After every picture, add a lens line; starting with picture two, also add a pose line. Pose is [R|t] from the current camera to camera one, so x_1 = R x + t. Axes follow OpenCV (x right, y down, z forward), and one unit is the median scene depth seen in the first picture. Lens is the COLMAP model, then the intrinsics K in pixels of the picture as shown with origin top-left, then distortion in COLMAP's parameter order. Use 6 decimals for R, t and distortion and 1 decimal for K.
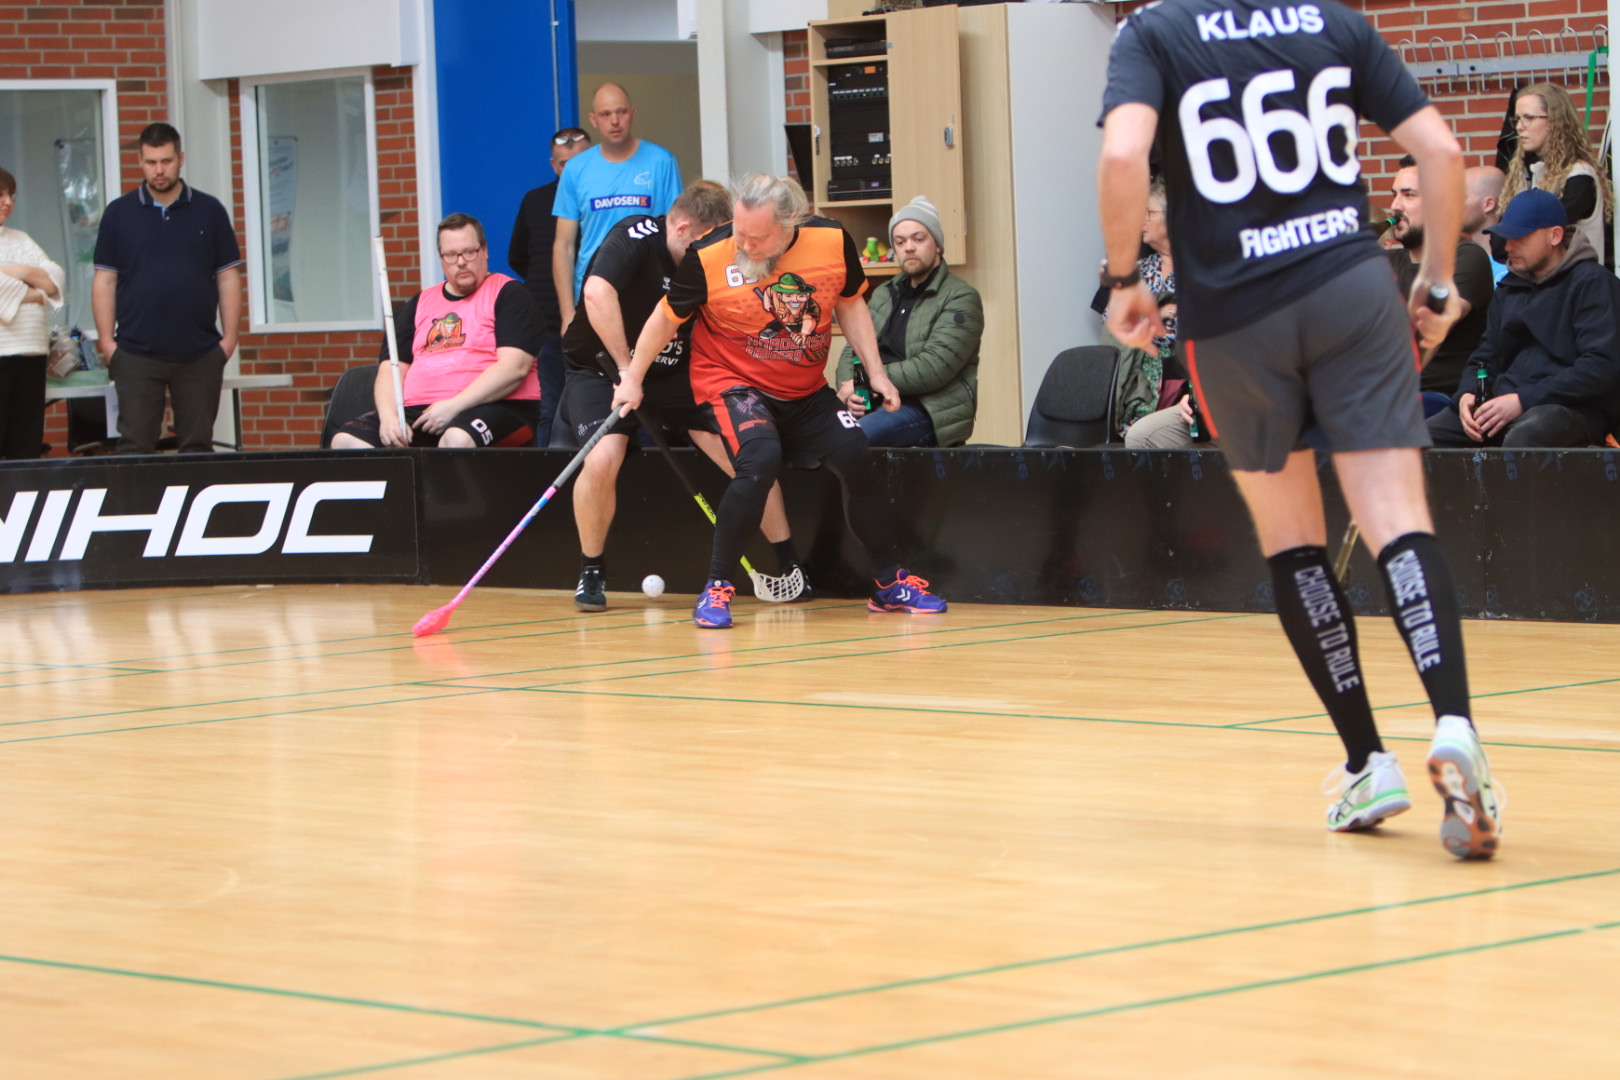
lens RADIAL K [[5383.0, 0, 810.0], [0, 5383.0, 540.0], [0, 0, 1]] dist [-0.027583, -1.720022]
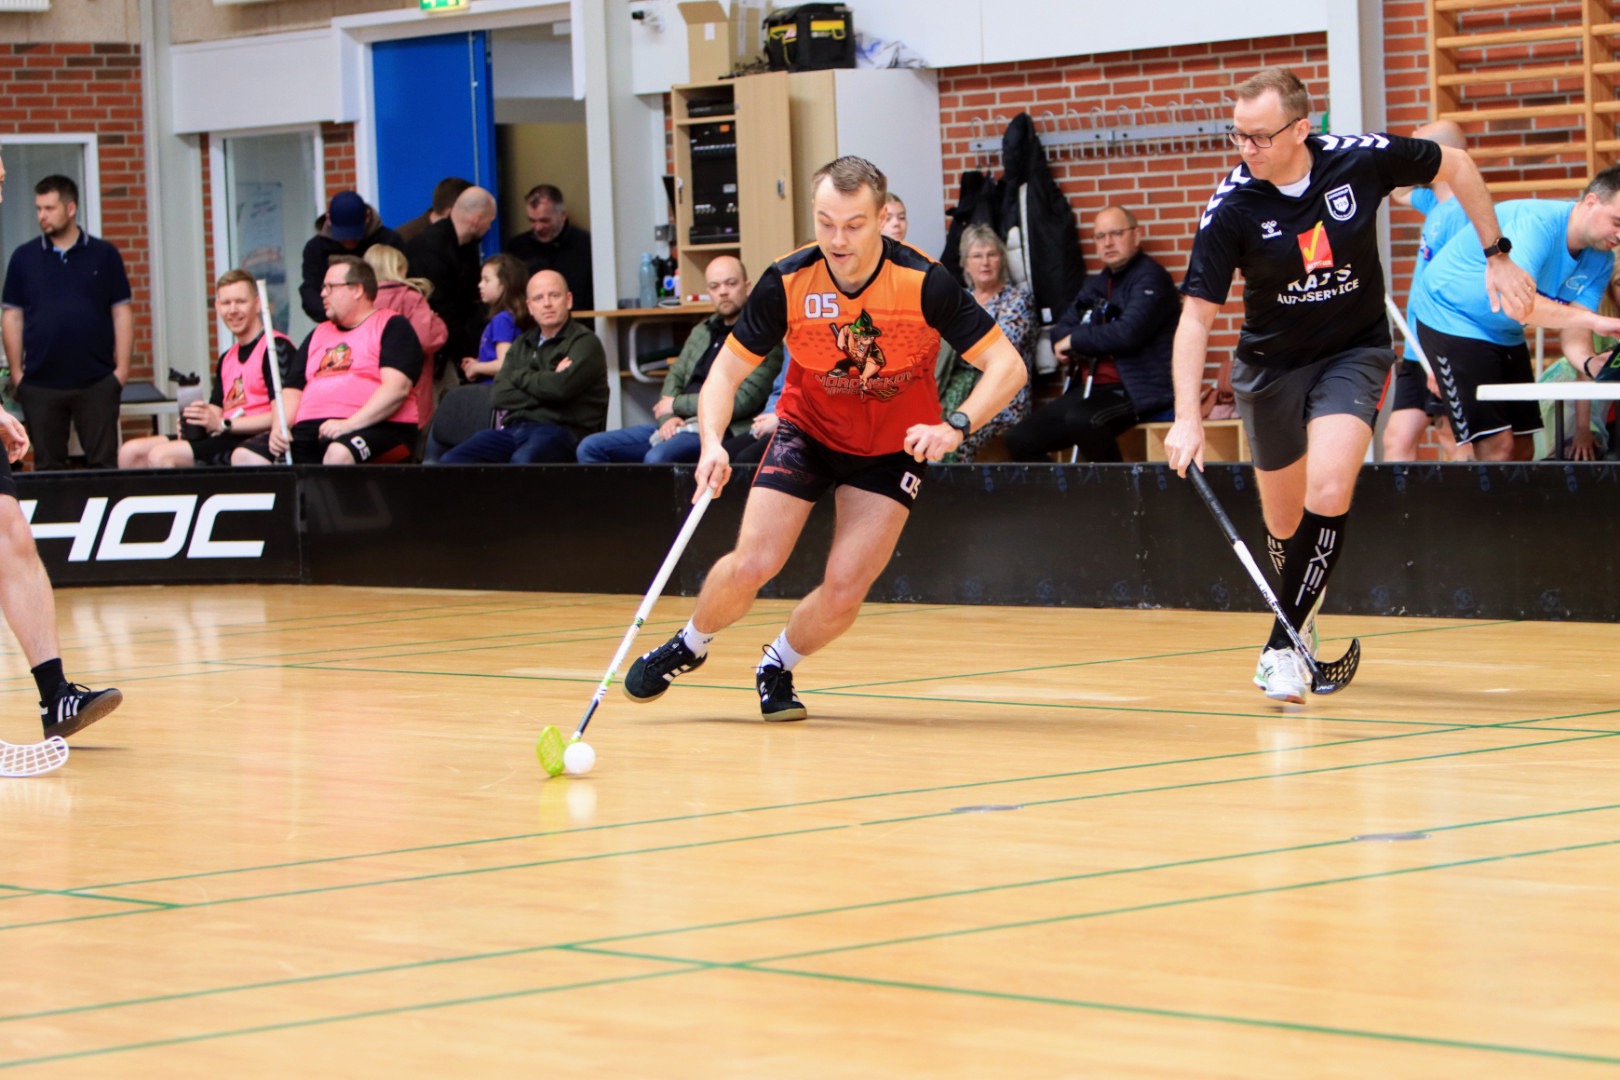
lens RADIAL K [[5262.9, 0, 810.0], [0, 5262.9, 540.0], [0, 0, 1]] dist [0.090614, -3.563143]
pose [[0.999471, 0.000211, -0.032525, 0.065740], [-0.000352, 0.999991, -0.004327, 0.003388], [0.032524, 0.004336, 0.999462, -0.098991]]
